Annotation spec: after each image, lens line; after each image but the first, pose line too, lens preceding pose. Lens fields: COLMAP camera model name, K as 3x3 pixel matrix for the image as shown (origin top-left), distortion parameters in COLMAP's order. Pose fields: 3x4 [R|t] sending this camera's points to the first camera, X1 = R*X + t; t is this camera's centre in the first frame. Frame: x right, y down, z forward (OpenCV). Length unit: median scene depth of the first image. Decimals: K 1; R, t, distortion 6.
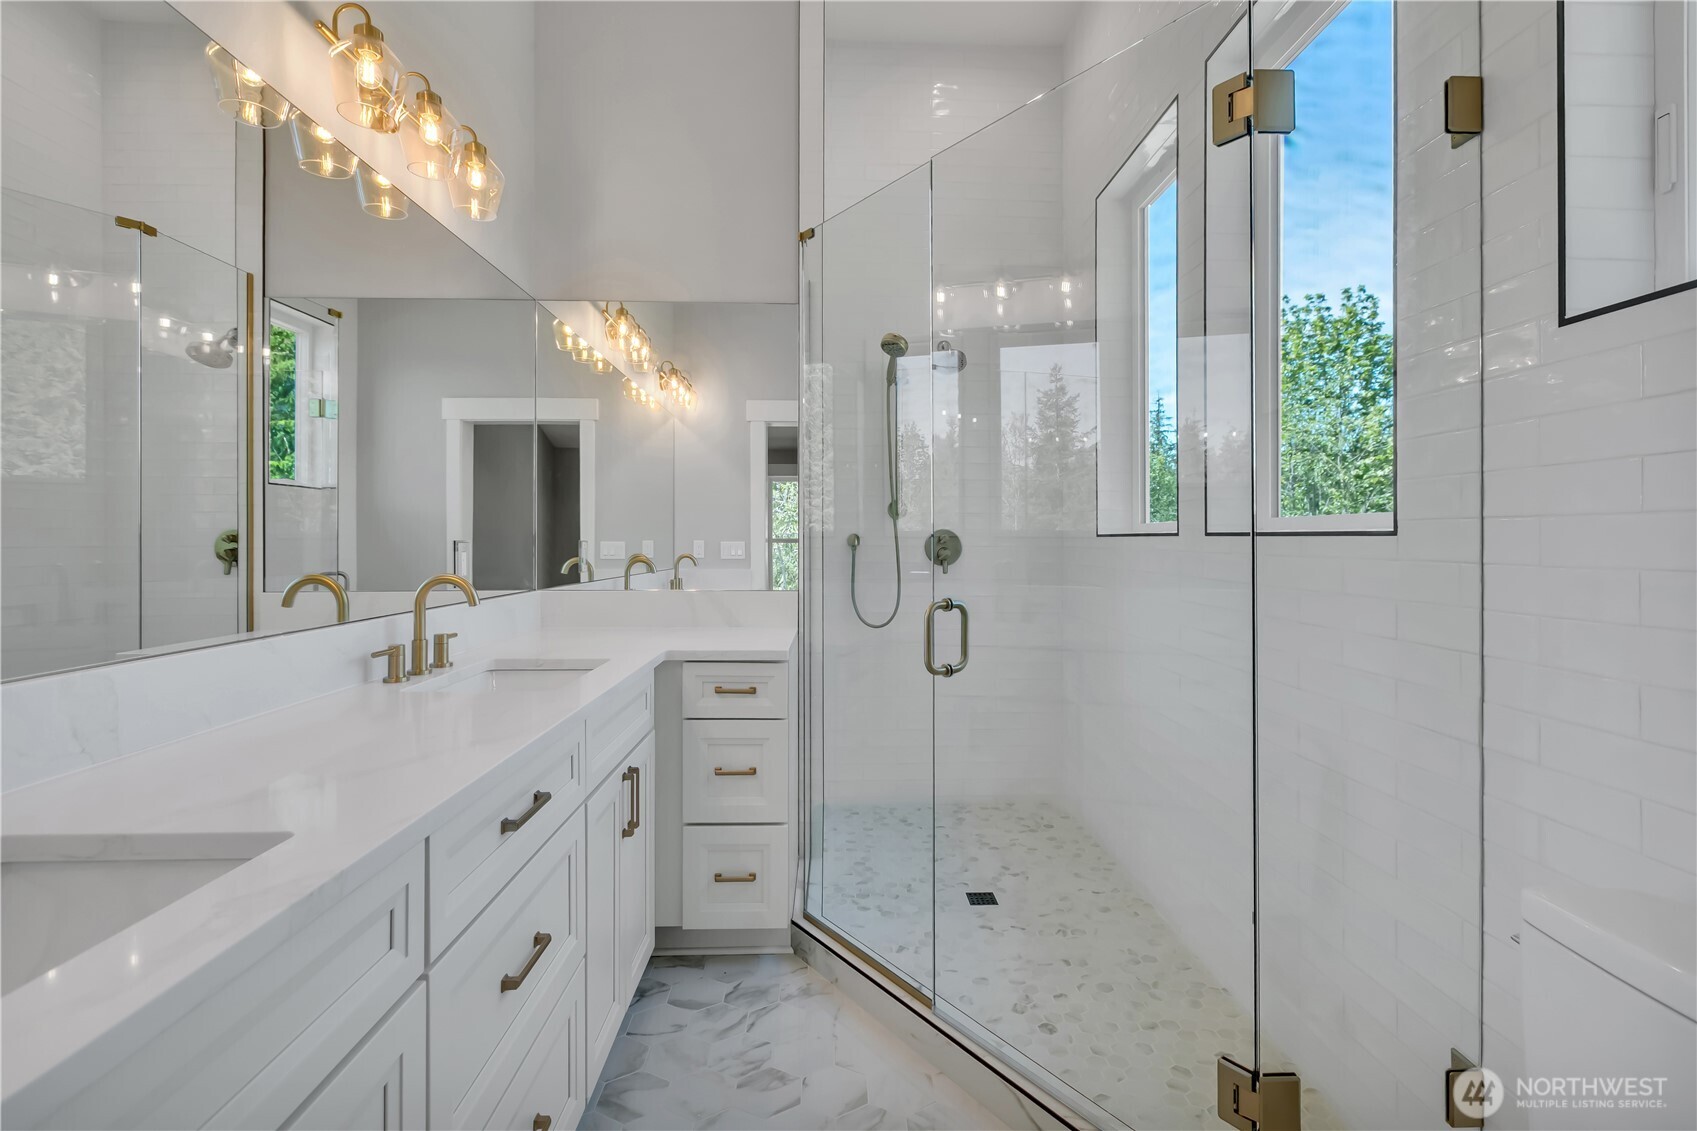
lens RADIAL K [[797.8, 0, 850.5], [0, 797.8, 532.4], [0, 0, 1]] dist [-0.003945, -0.000450]
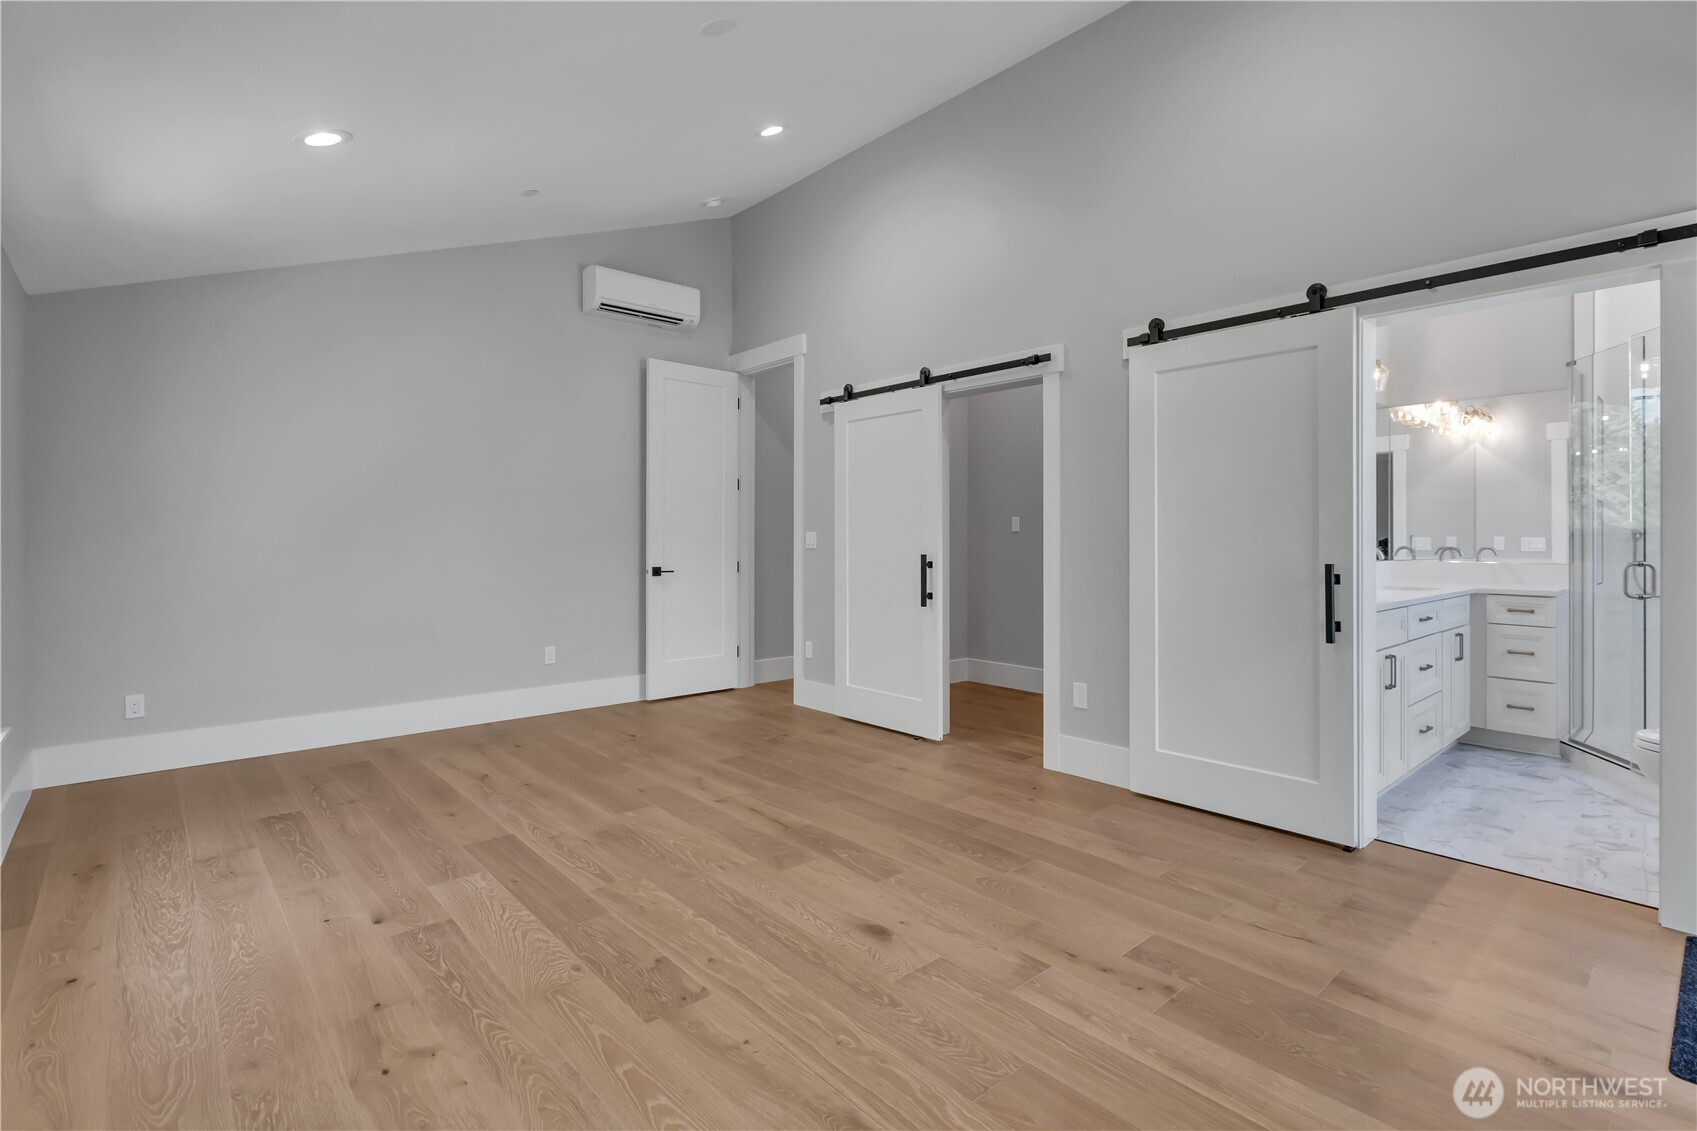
lens RADIAL K [[797.8, 0, 856.9], [0, 797.8, 532.9], [0, 0, 1]] dist [-0.003945, -0.000450]
pose [[0.645544, 0.000226, -0.763723, 0.286149], [-0.000313, 1.000000, 0.000031, 0.011237], [0.763723, 0.000219, 0.645544, -1.457583]]
